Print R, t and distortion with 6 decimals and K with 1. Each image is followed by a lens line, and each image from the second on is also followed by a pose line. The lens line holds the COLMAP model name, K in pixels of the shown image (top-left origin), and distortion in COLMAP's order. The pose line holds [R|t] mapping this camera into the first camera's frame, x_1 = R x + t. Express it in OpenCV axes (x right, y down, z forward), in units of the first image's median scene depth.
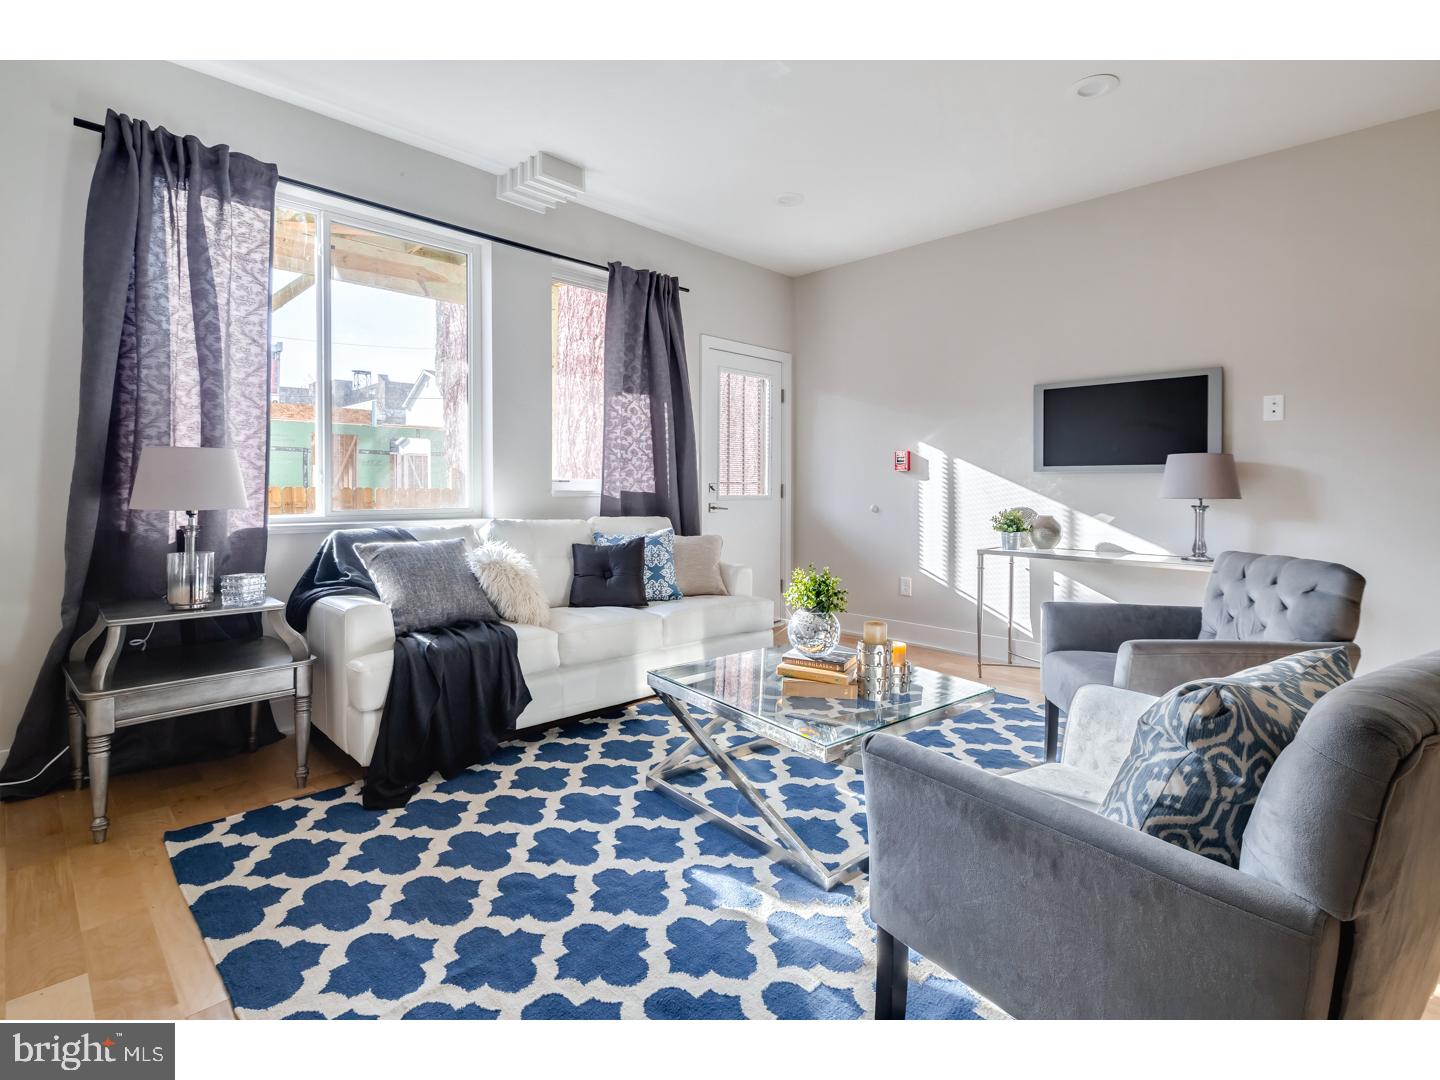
lens RADIAL K [[693.2, 0, 725.7], [0, 693.2, 489.9], [0, 0, 1]] dist [-0.002139, -0.000684]
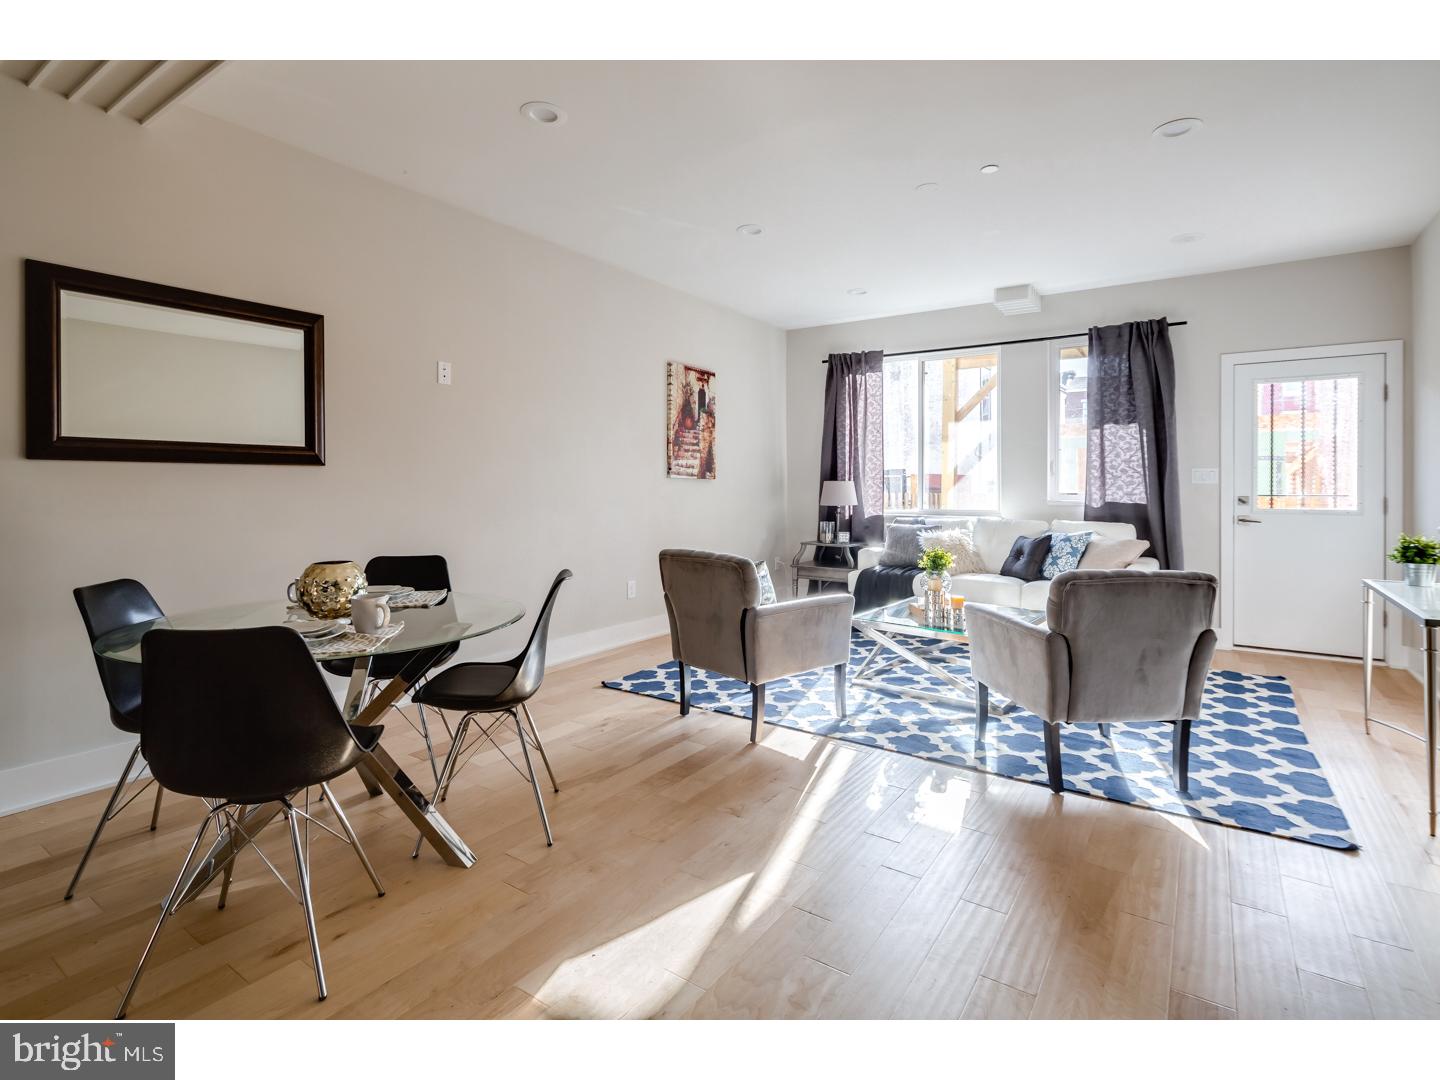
lens RADIAL K [[693.2, 0, 725.7], [0, 693.2, 489.9], [0, 0, 1]] dist [-0.002139, -0.000684]
pose [[0.180239, -0.000266, -0.983623, 0.964649], [-0.006876, 0.999975, -0.001530, -0.013592], [0.983599, 0.007039, 0.180233, 0.080007]]
